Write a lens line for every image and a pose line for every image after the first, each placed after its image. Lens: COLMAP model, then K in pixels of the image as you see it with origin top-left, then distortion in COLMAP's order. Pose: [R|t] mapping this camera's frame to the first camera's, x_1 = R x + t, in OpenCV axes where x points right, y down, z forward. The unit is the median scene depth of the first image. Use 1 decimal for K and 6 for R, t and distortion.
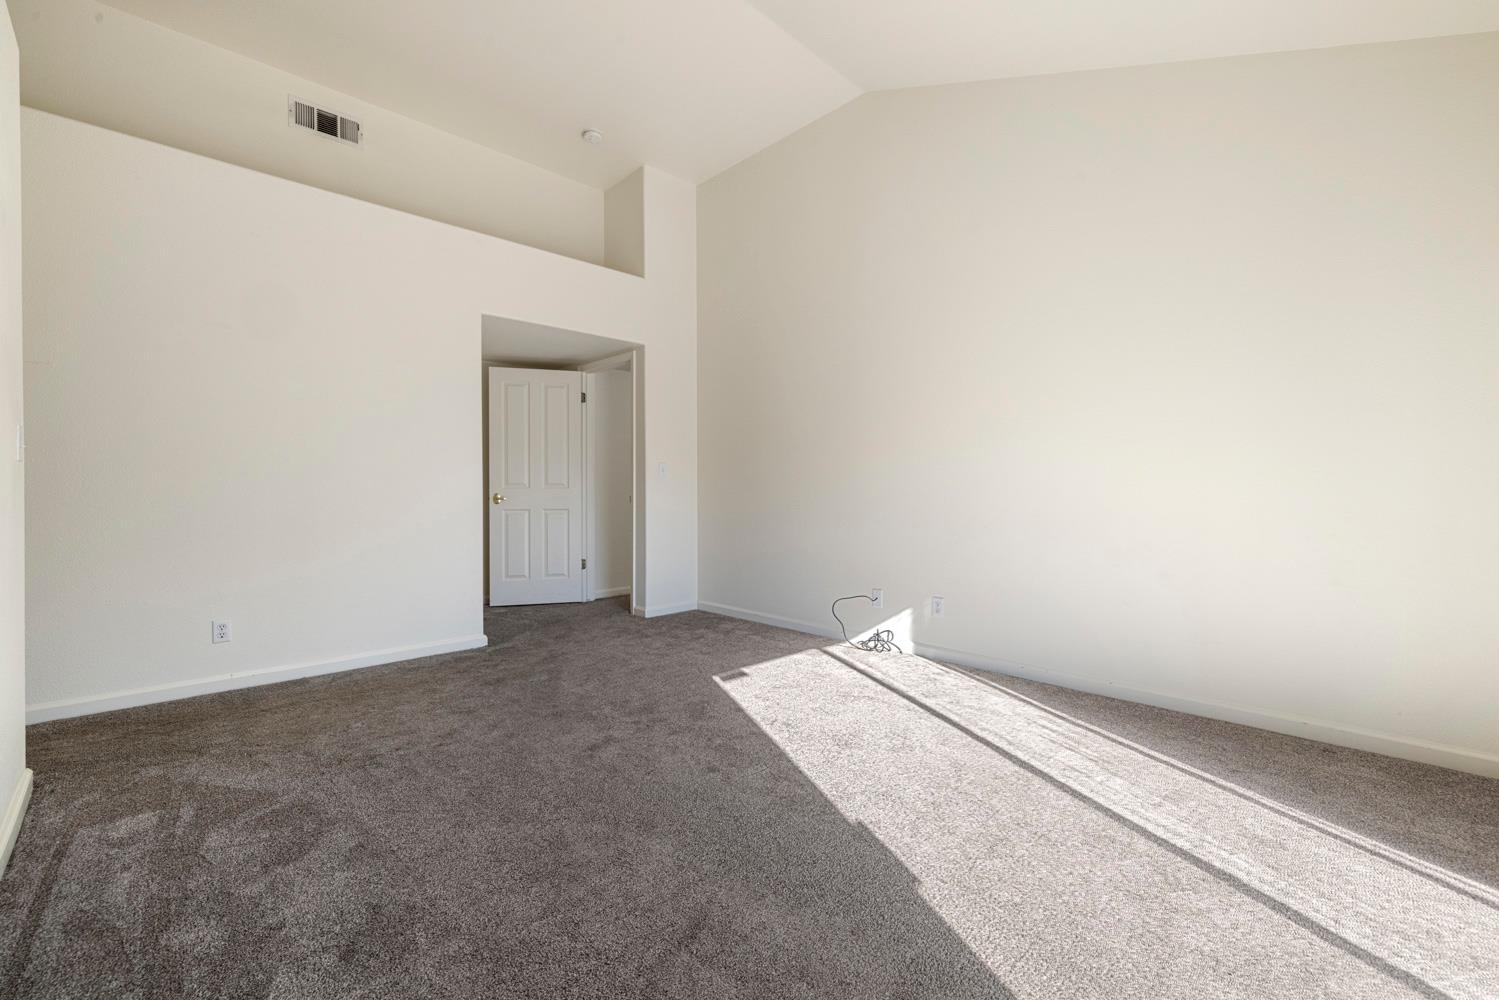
lens RADIAL K [[631.3, 0, 748.3], [0, 631.3, 492.6], [0, 0, 1]] dist [0.000429, -0.000501]
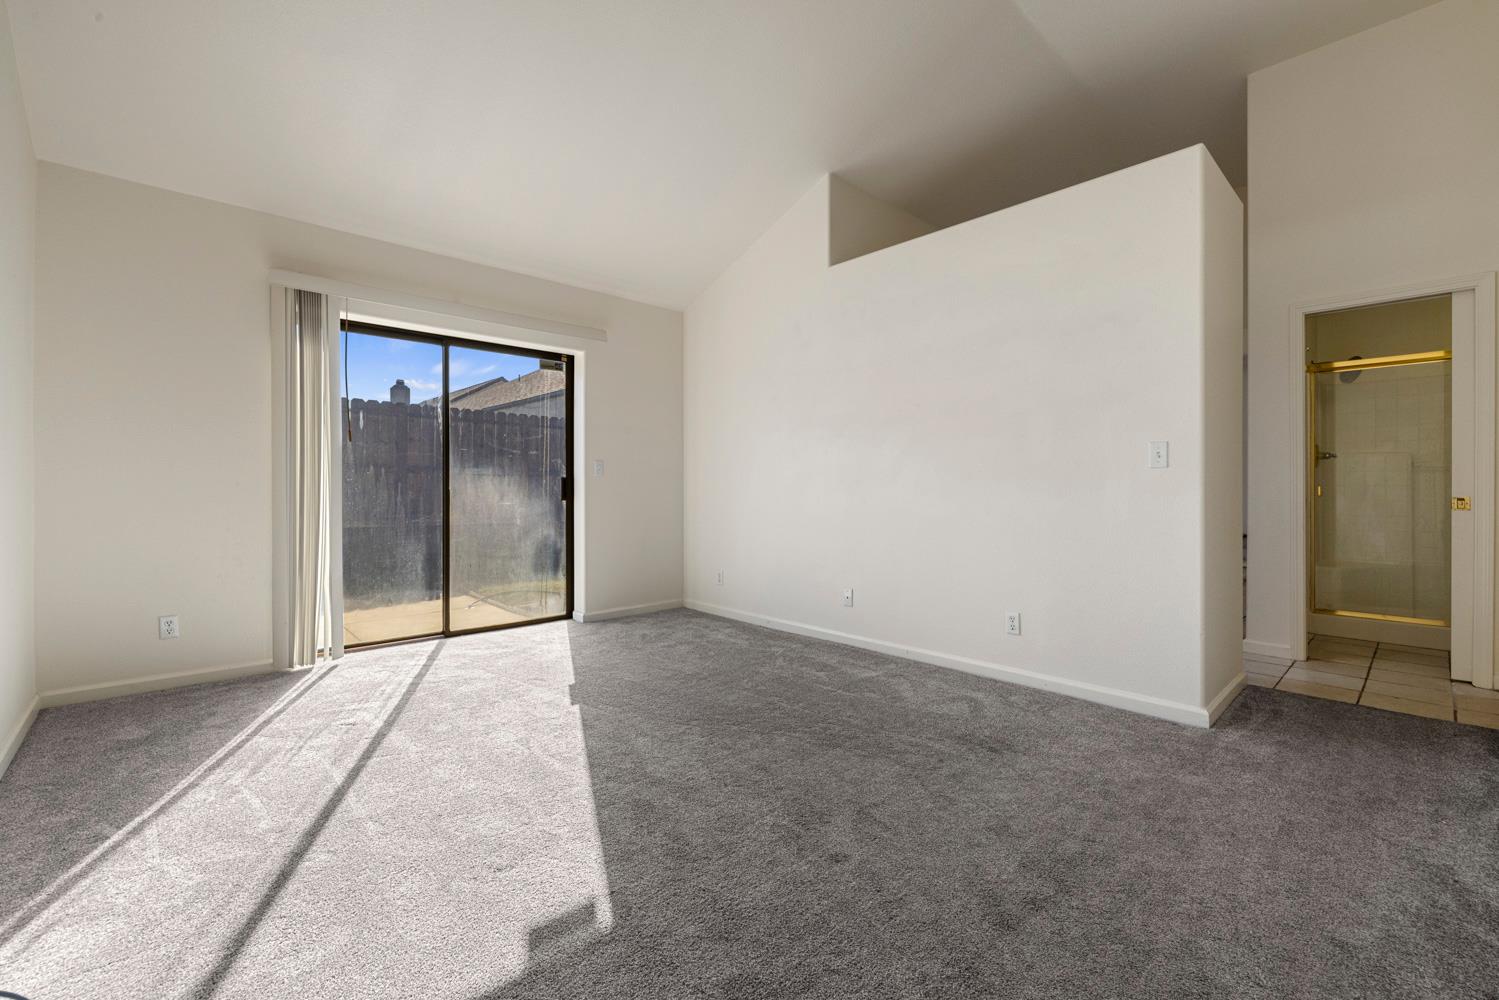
lens RADIAL K [[631.3, 0, 748.3], [0, 631.3, 492.6], [0, 0, 1]] dist [0.000429, -0.000501]
pose [[-0.999782, 0.001172, 0.020859, -0.244406], [0.001430, 0.999922, 0.012378, -0.010155], [-0.020843, 0.012405, -0.999706, 2.185376]]
